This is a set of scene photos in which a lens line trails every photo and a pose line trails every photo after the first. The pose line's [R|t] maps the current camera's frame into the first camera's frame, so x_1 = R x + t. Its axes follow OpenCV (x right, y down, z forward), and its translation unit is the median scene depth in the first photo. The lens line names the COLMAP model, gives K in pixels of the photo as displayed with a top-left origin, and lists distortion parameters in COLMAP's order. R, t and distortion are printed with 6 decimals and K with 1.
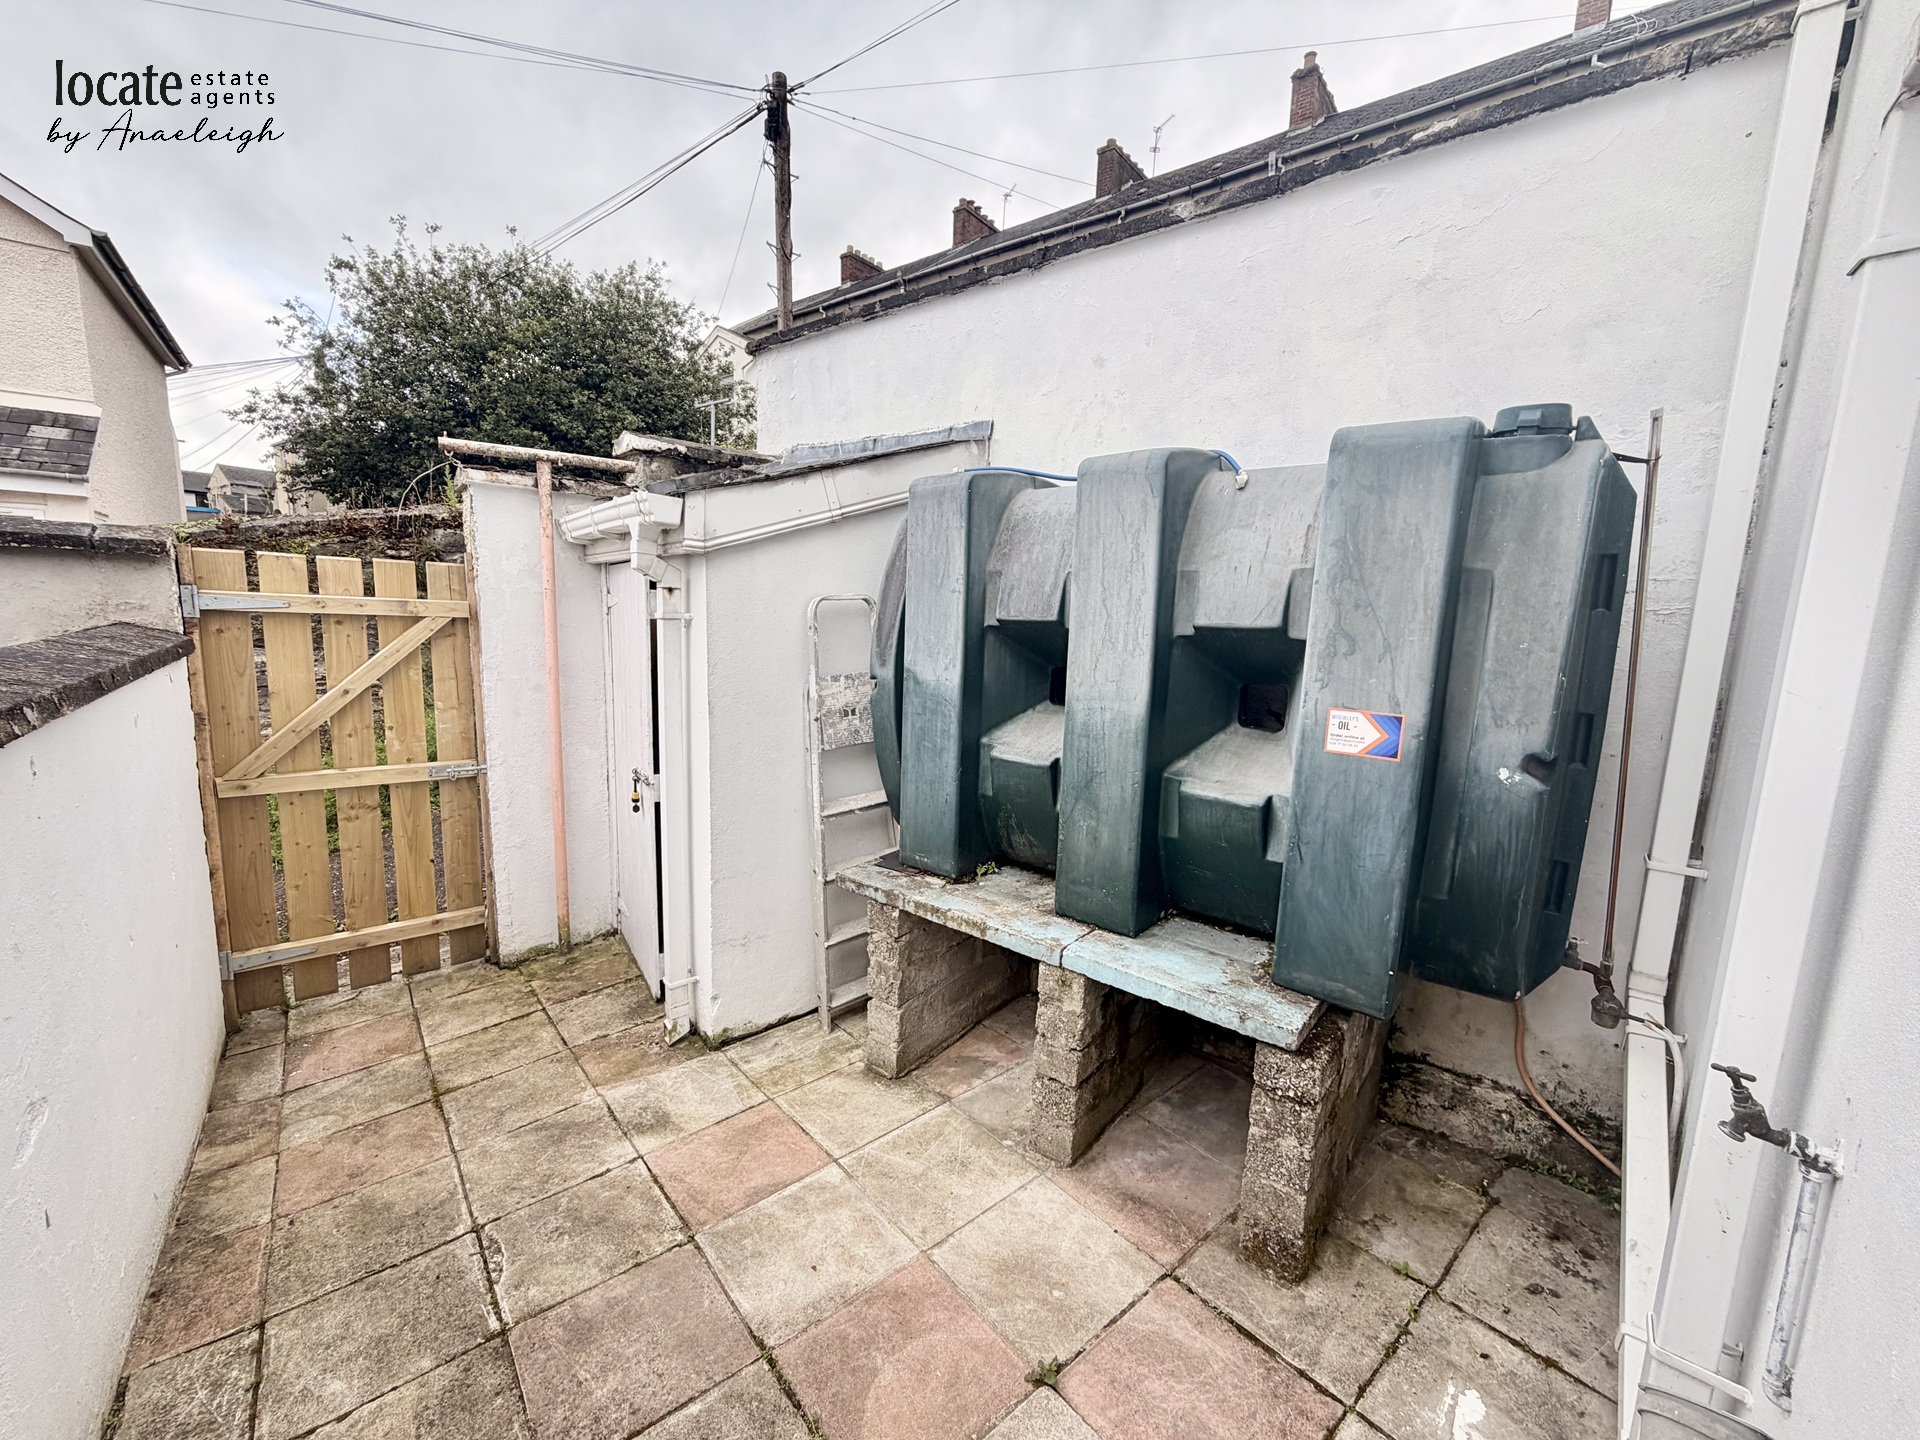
lens RADIAL K [[763.8, 0, 958.3], [0, 763.8, 725.1], [0, 0, 1]] dist [-0.002904, 0.000793]
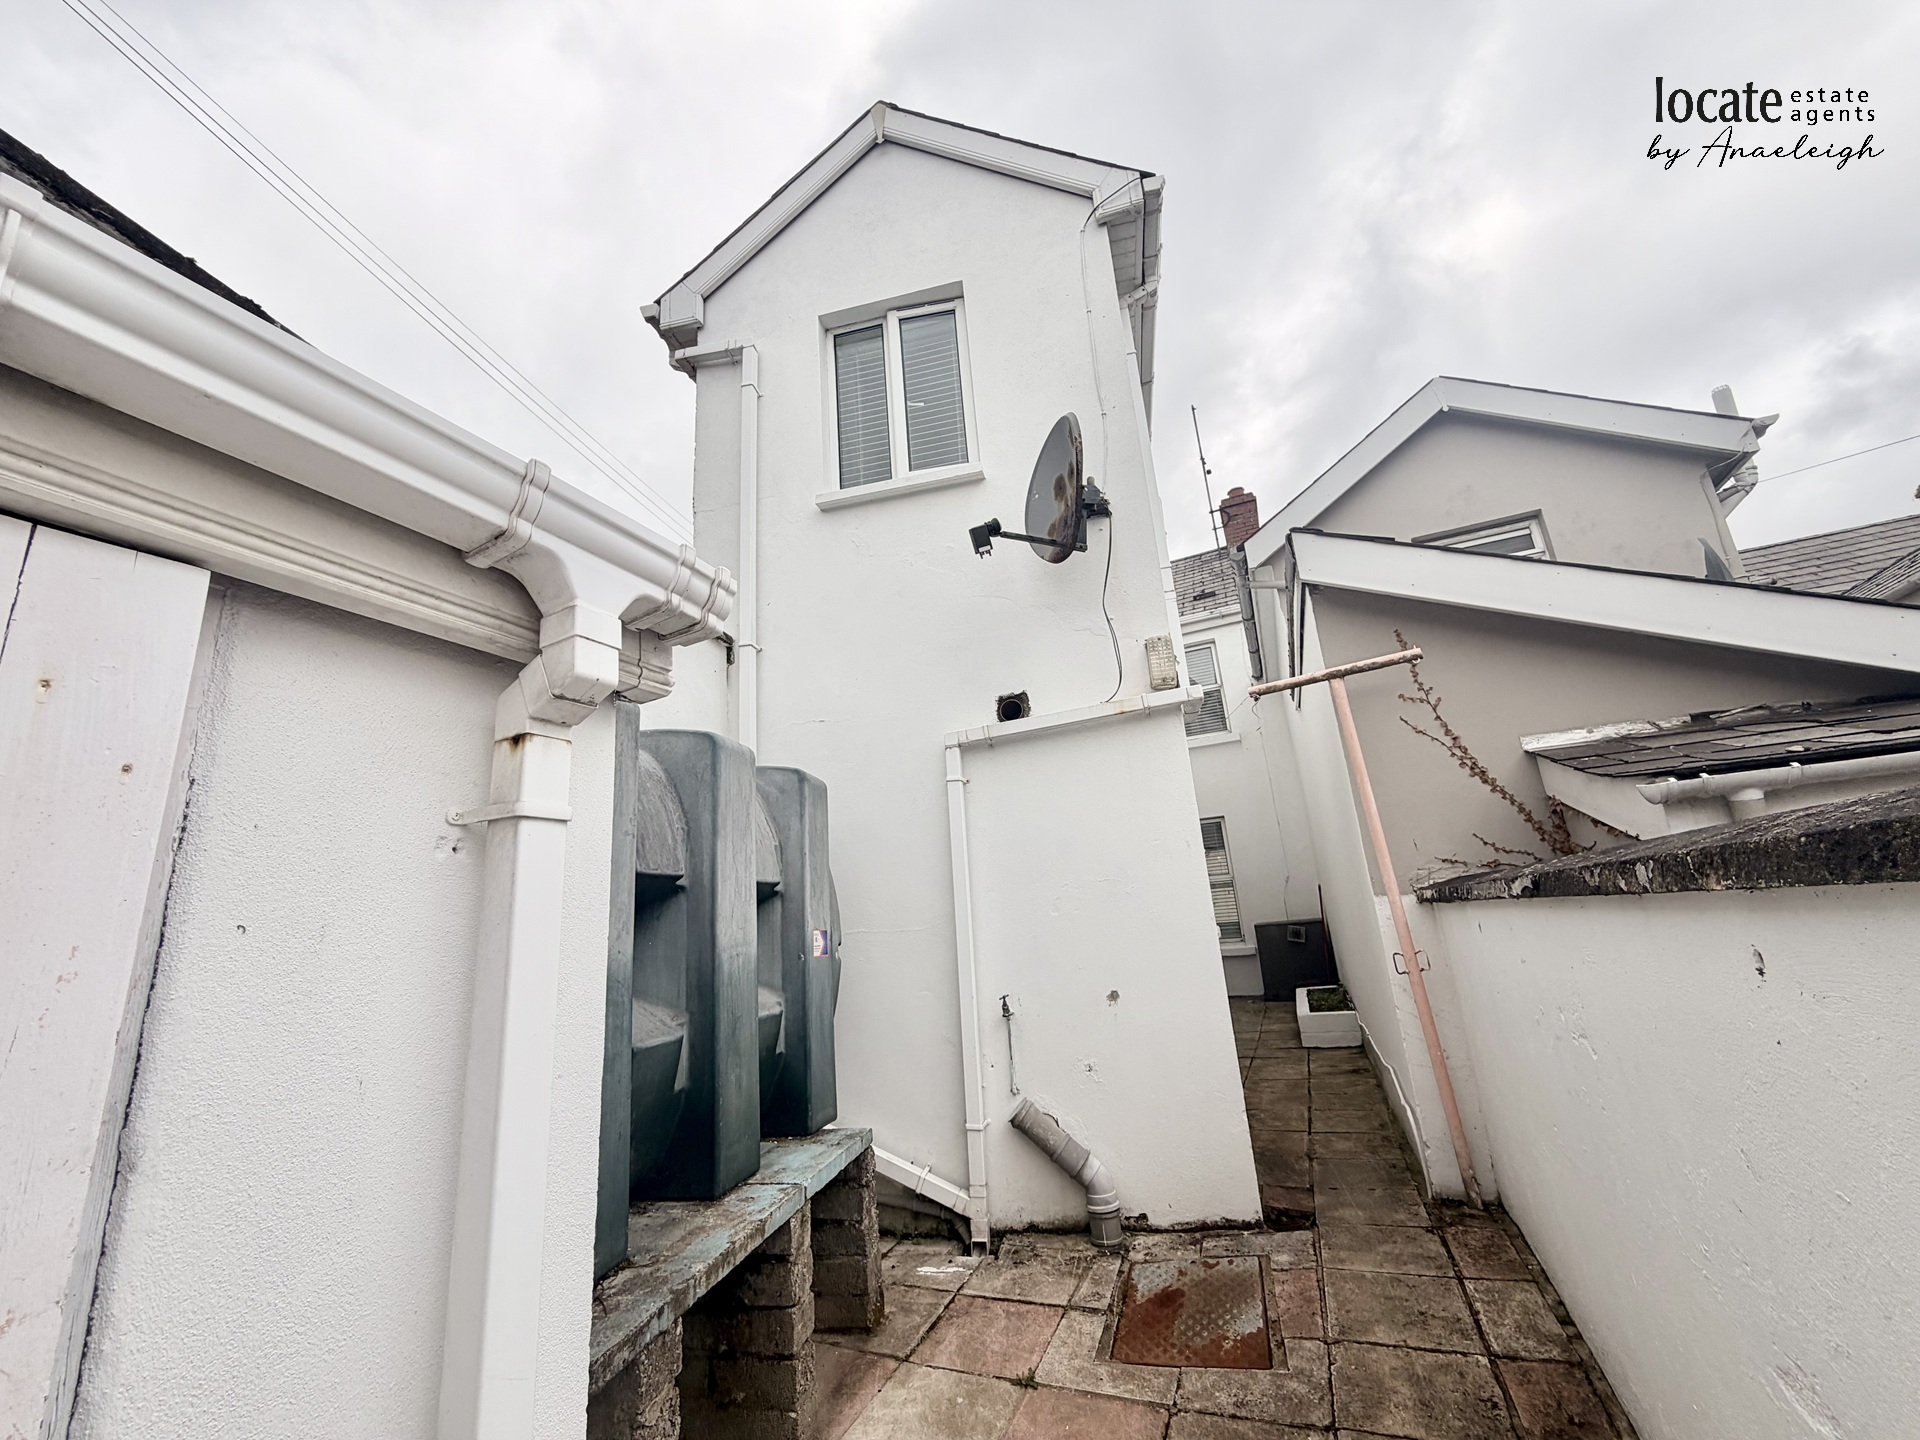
lens RADIAL K [[763.8, 0, 956.9], [0, 763.8, 721.8], [0, 0, 1]] dist [-0.002904, 0.000793]
pose [[-0.452492, 0.232966, 0.860801, -0.984974], [0.190647, 0.968229, -0.161824, -0.109191], [-0.871151, 0.090885, -0.482530, 1.228795]]
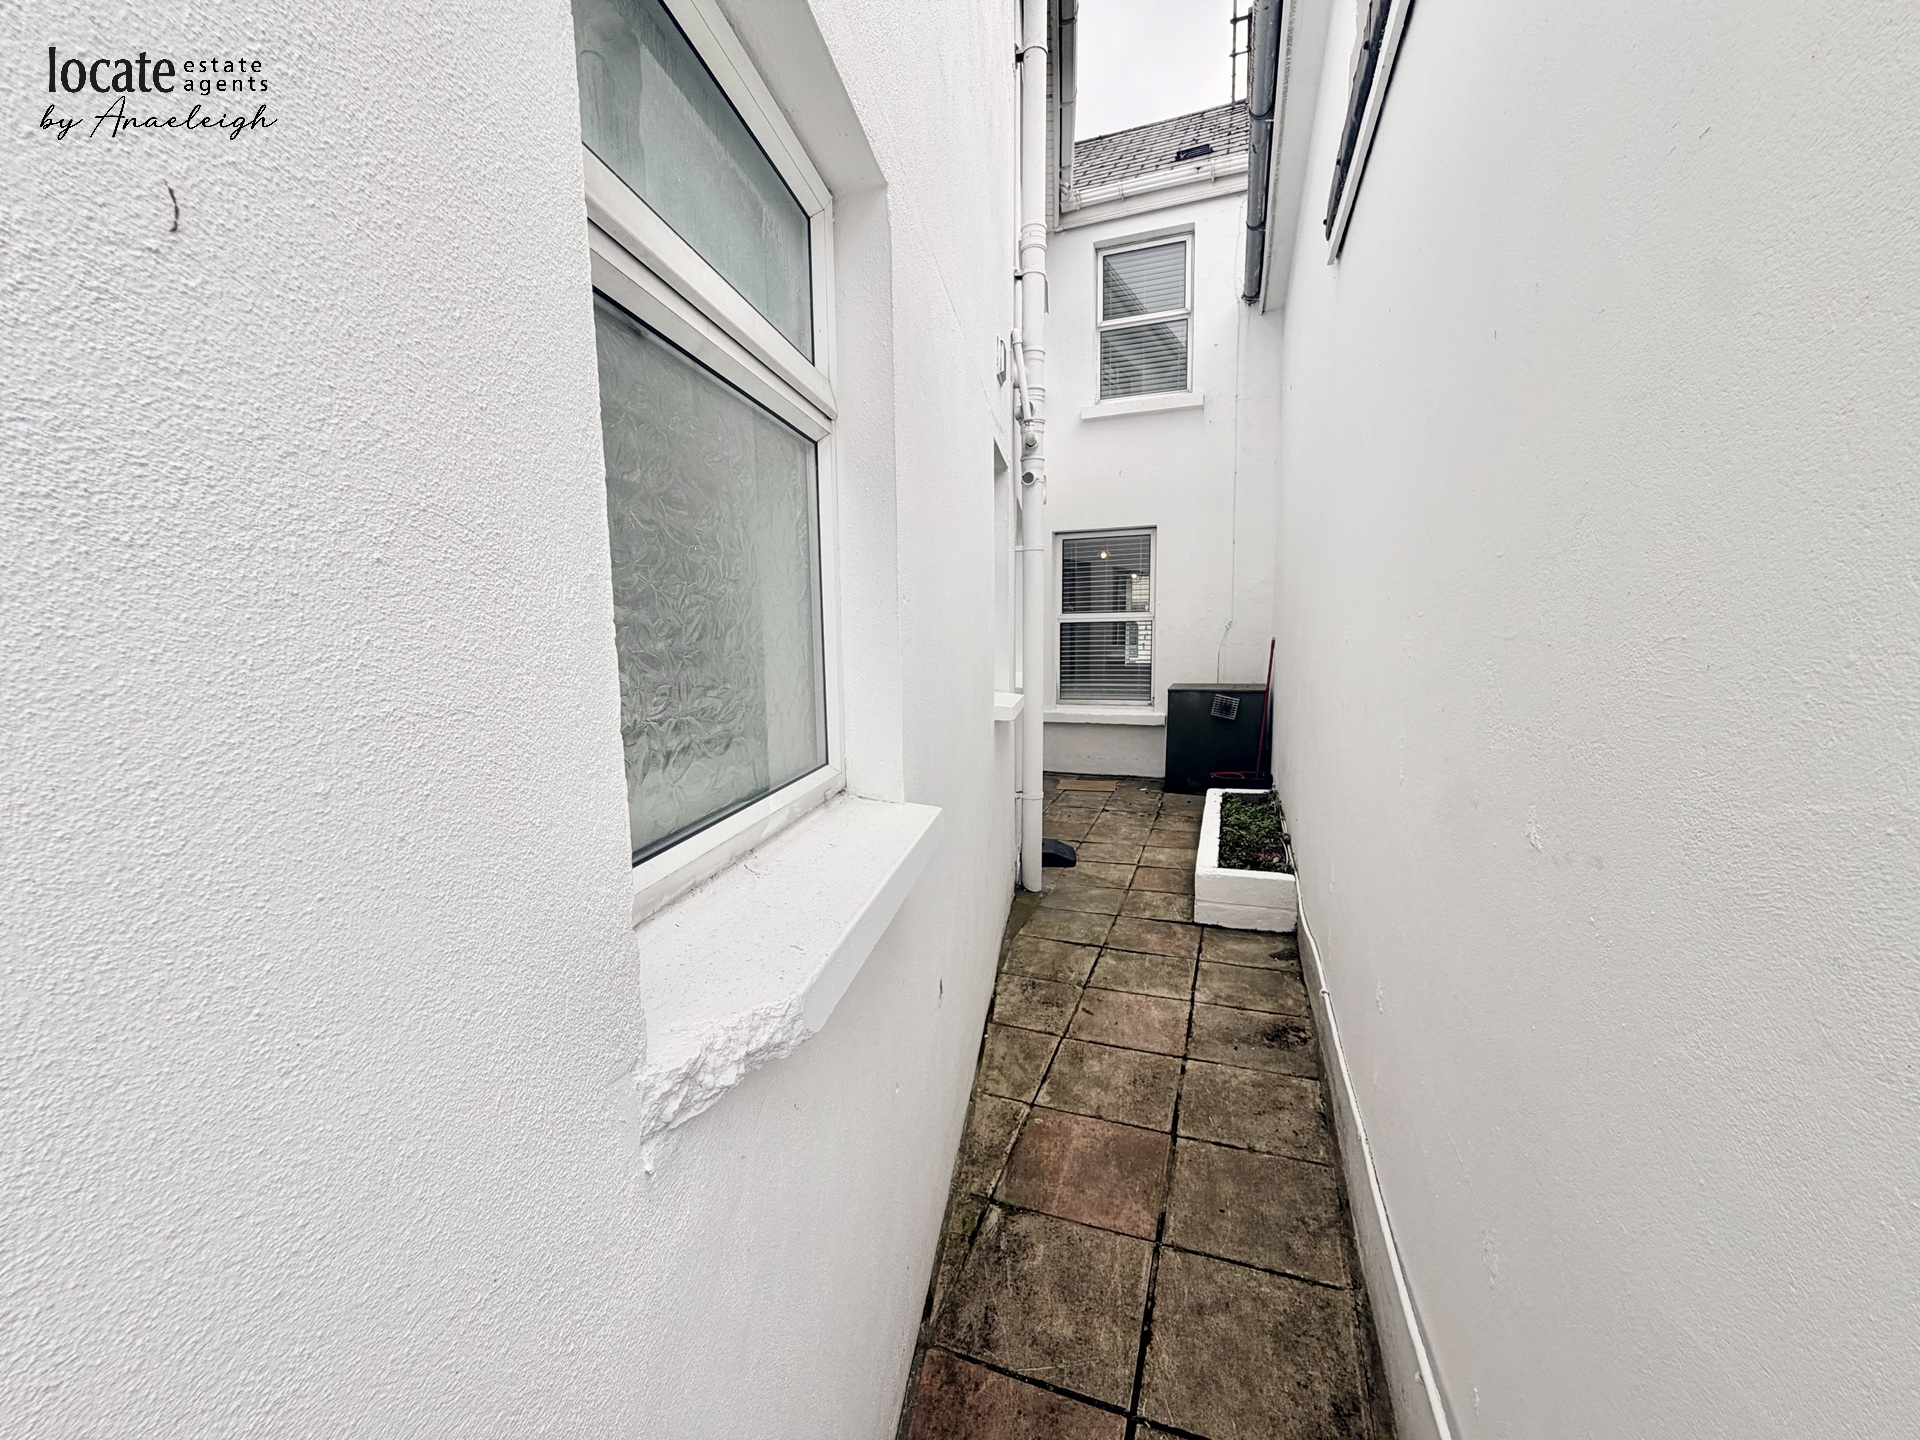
lens RADIAL K [[763.8, 0, 961.1], [0, 763.8, 722.3], [0, 0, 1]] dist [-0.002904, 0.000793]
pose [[-0.511331, -0.128874, 0.849666, -0.567937], [0.120759, 0.968107, 0.219512, -0.066213], [-0.850857, 0.214848, -0.479461, 0.732036]]
